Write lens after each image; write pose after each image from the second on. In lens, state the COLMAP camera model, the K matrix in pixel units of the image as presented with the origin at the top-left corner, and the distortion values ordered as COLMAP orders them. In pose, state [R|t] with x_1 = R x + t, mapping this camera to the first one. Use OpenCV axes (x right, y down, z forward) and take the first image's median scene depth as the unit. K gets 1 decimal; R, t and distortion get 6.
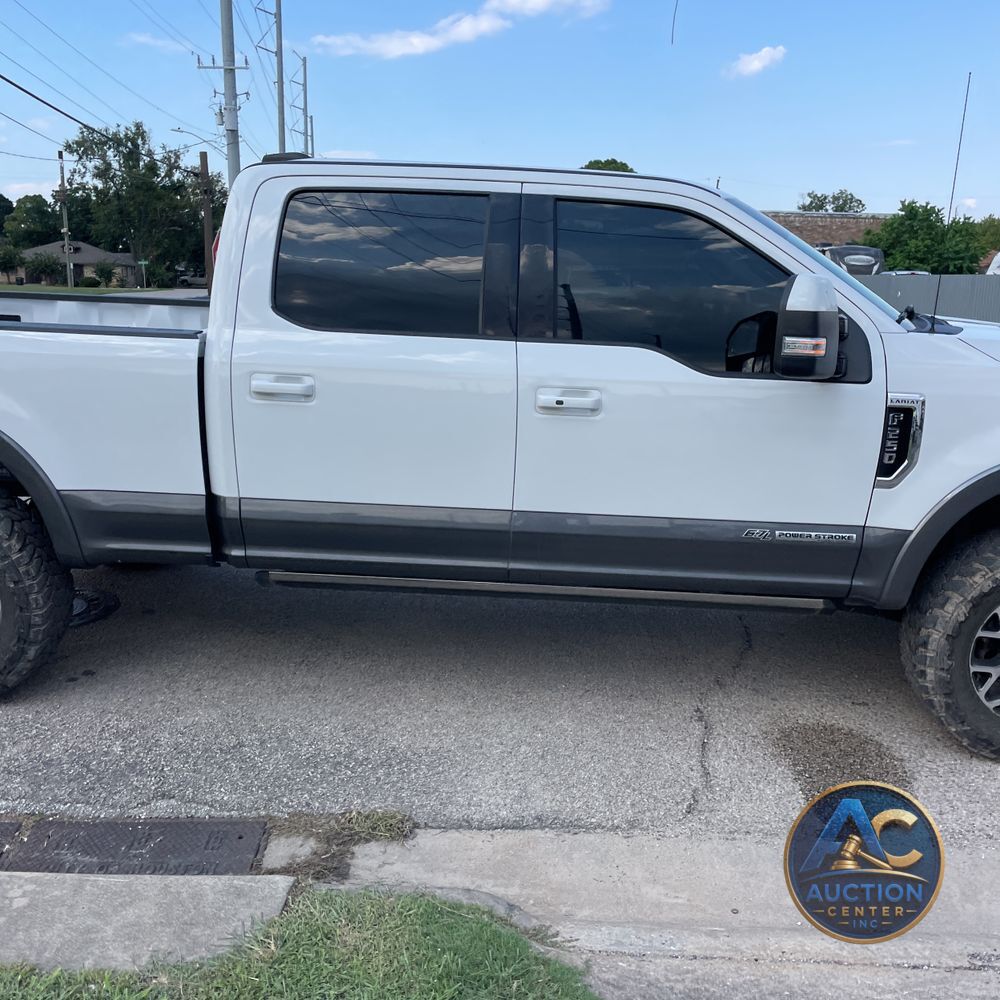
lens RADIAL K [[1023.6, 0, 488.5], [0, 1023.6, 499.8], [0, 0, 1]] dist [0.083016, -0.086208]
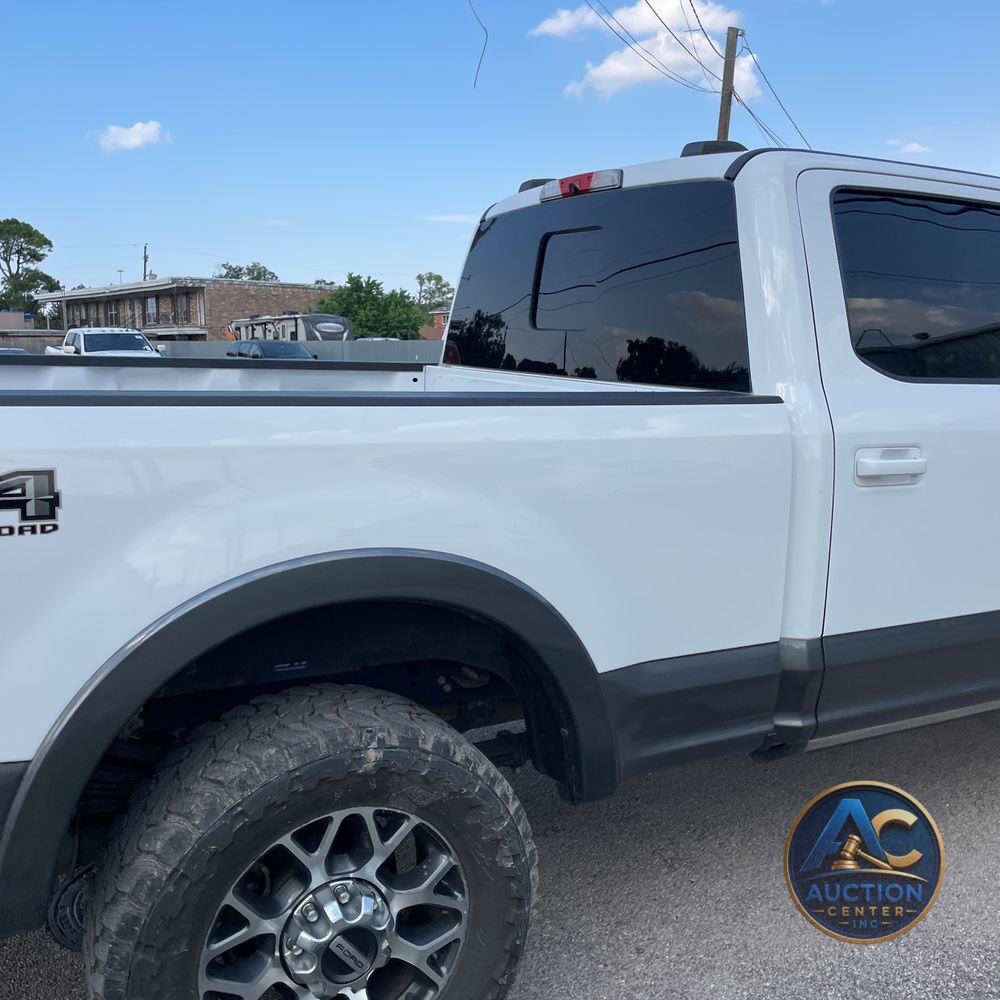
lens RADIAL K [[1018.5, 0, 500.0], [0, 1018.5, 500.0], [0, 0, 1]] dist [0.111573, -0.186041]
pose [[0.846326, -0.091235, 0.524794, -0.052754], [0.124106, 0.991882, -0.027706, -0.006793], [-0.518006, 0.088578, 0.850778, 0.037433]]
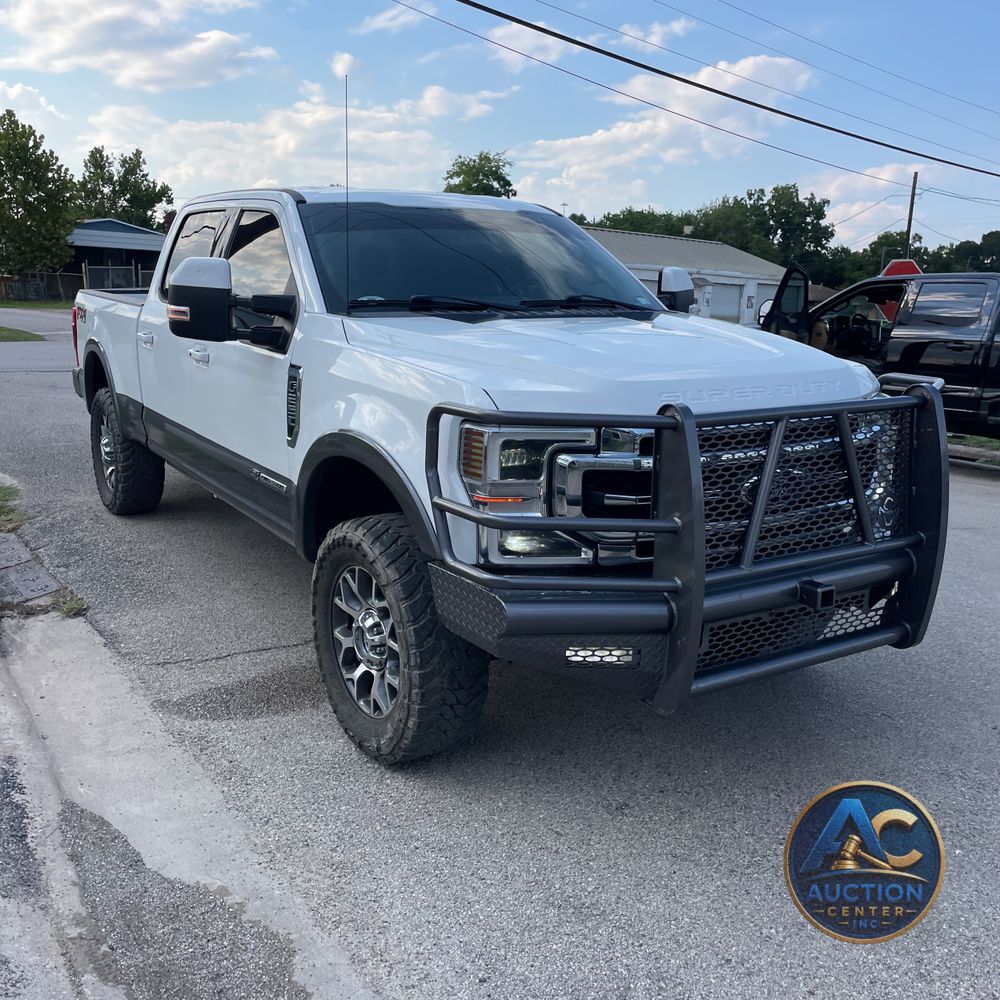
lens RADIAL K [[1004.6, 0, 496.1], [0, 1004.6, 481.4], [0, 0, 1]] dist [0.094573, -0.136209]
pose [[0.591569, 0.156023, -0.791014, 0.093196], [-0.197375, 0.979269, 0.045546, -0.004595], [0.781722, 0.129183, 0.610100, 0.033489]]
